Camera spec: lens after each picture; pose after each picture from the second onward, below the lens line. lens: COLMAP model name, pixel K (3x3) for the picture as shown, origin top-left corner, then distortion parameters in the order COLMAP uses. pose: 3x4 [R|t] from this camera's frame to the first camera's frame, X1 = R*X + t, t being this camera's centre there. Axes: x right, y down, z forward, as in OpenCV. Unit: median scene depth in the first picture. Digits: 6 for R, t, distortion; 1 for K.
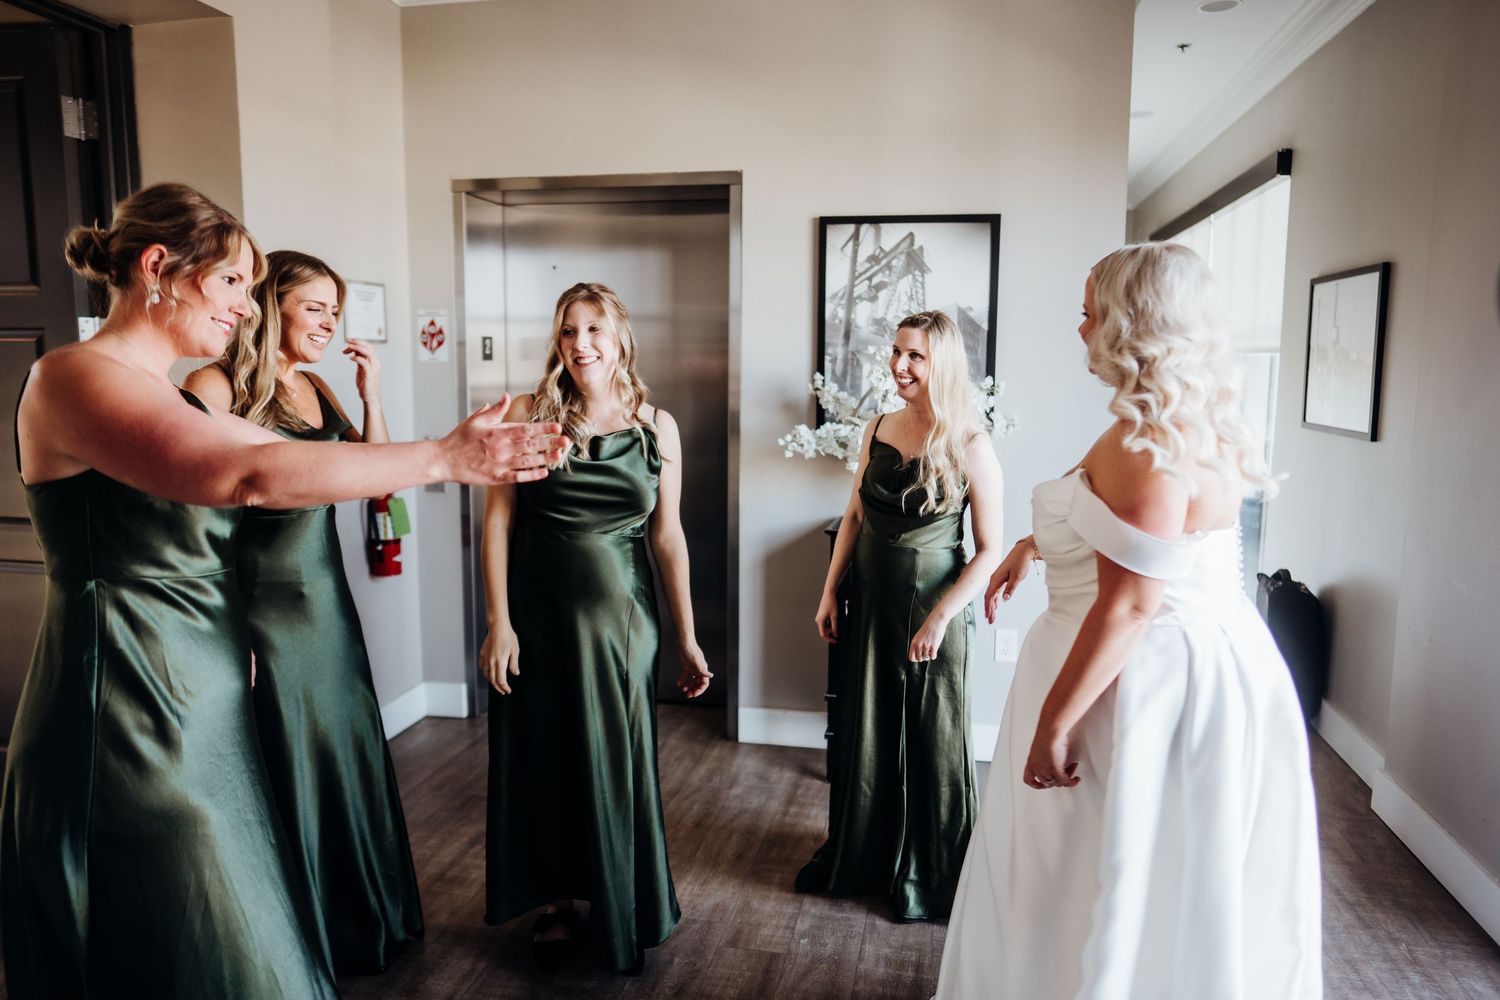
lens RADIAL K [[1040.7, 0, 740.8], [0, 1040.7, 496.1], [0, 0, 1]] dist [-0.036219, 0.048854]
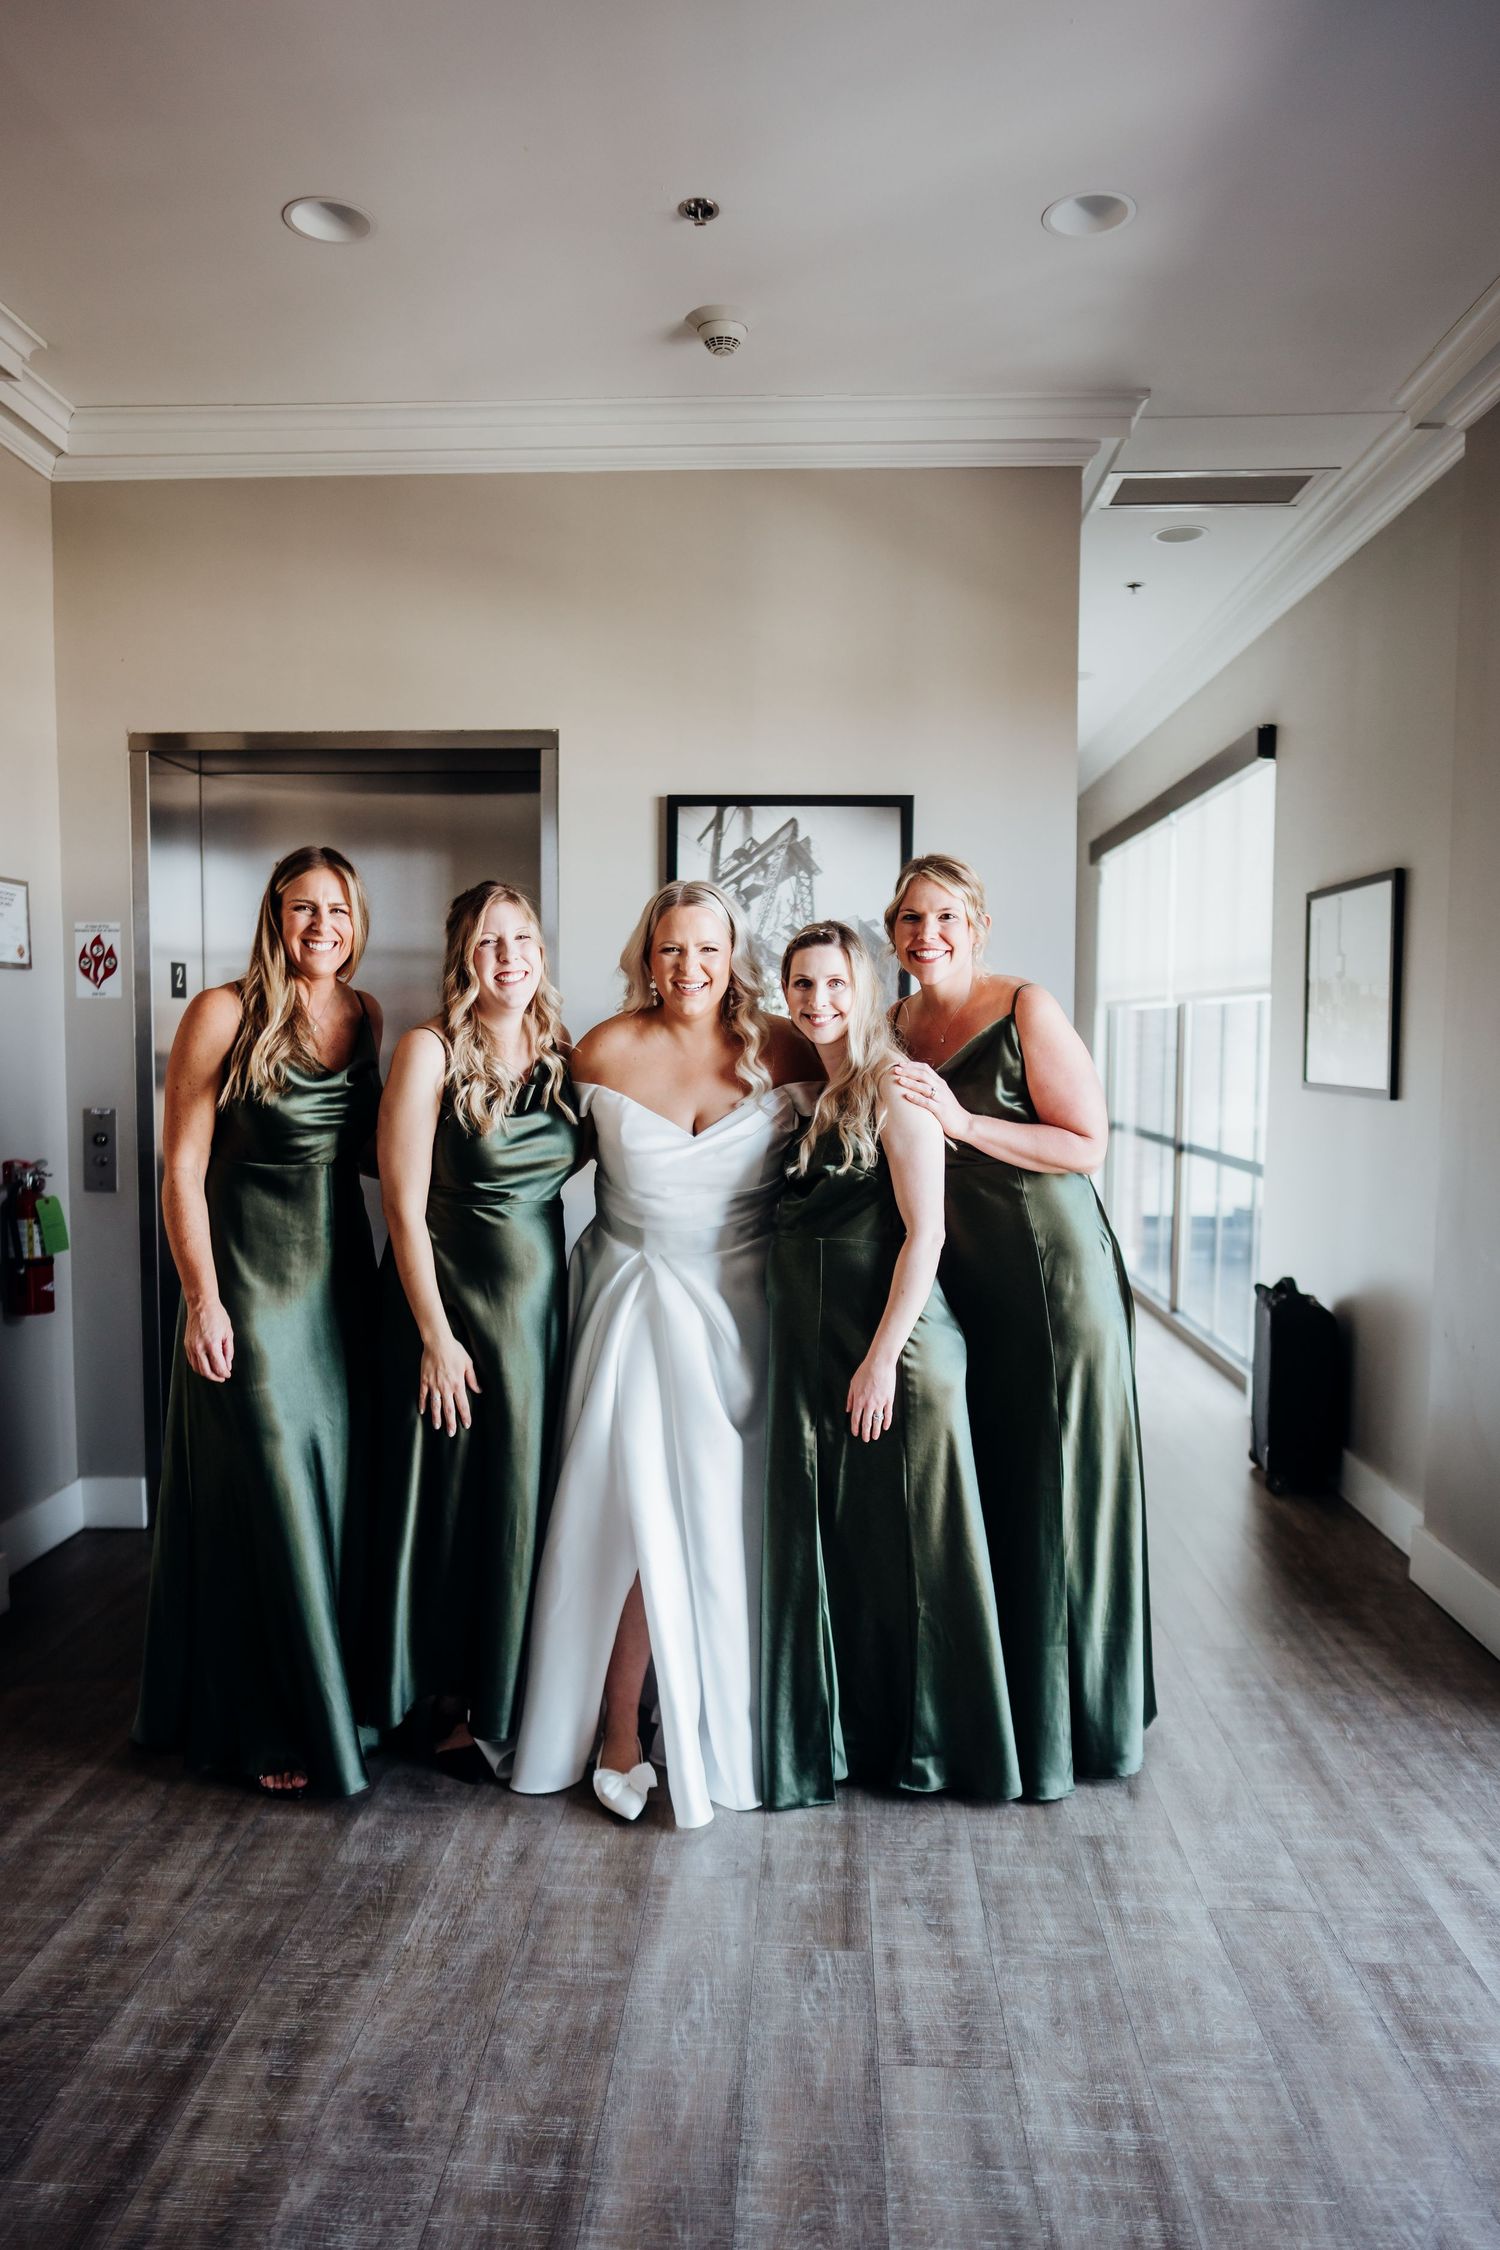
lens RADIAL K [[1561.1, 0, 715.9], [0, 1561.1, 1162.5], [0, 0, 1]] dist [-0.036219, 0.048854]
pose [[0.989650, -0.012746, 0.142936, -0.048426], [0.019590, 0.998723, -0.046577, 0.036467], [-0.142160, 0.048895, 0.988635, -0.061977]]
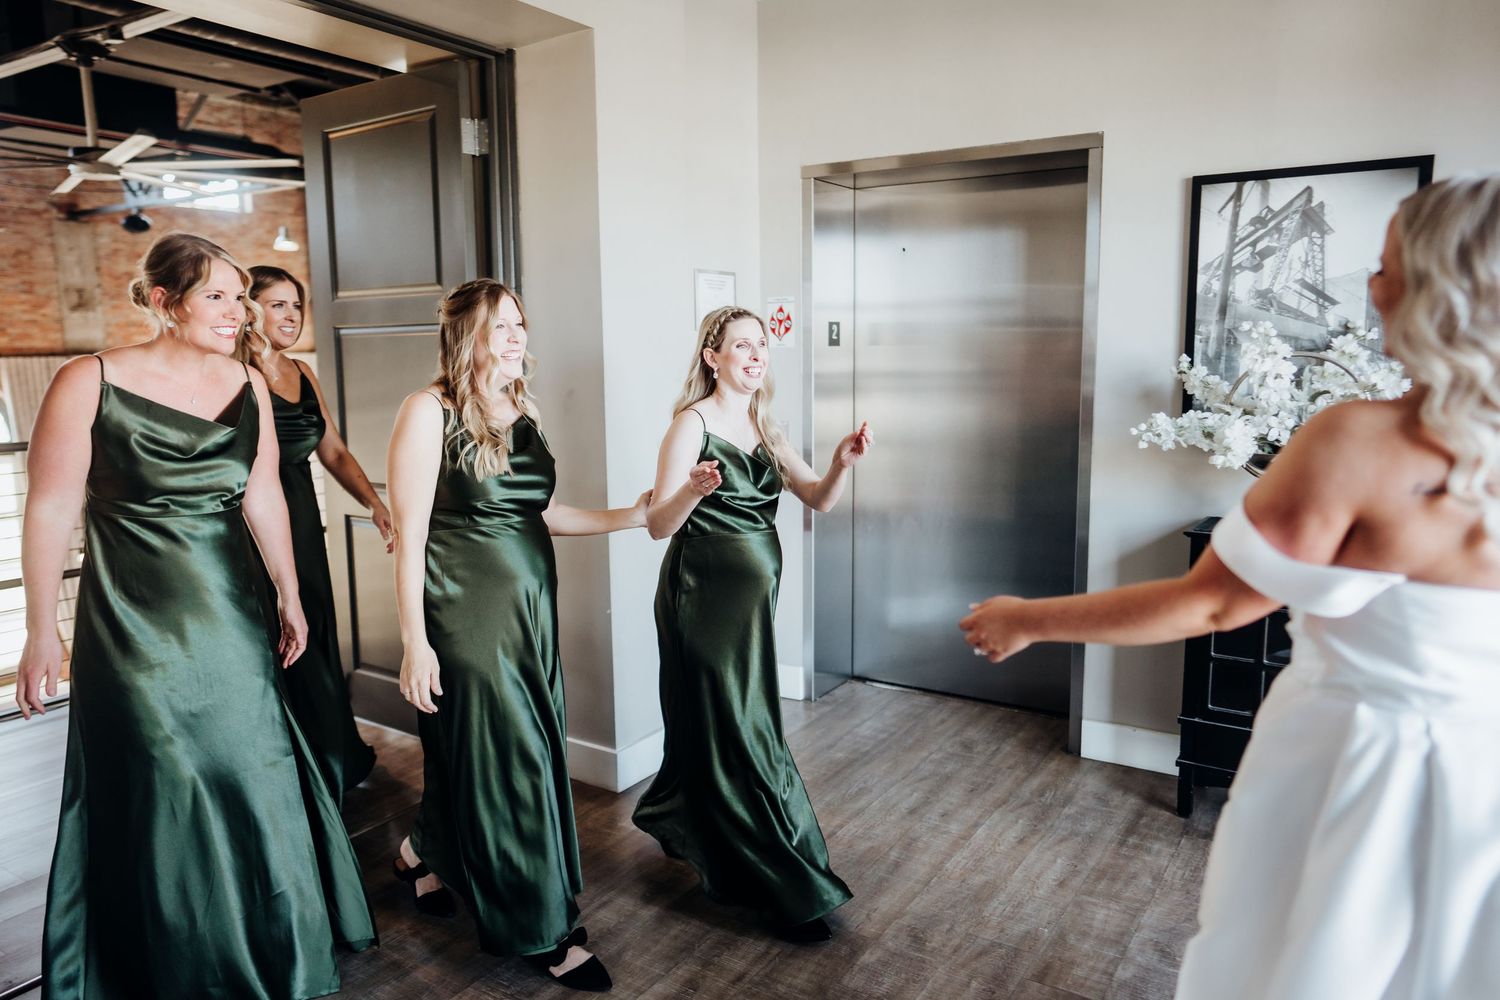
lens RADIAL K [[1040.7, 0, 740.8], [0, 1040.7, 496.1], [0, 0, 1]] dist [-0.036219, 0.048854]
pose [[0.931915, 0.035371, -0.360948, 0.044221], [-0.031222, 0.999362, 0.017322, -0.000933], [0.361331, -0.004873, 0.932425, 0.039676]]
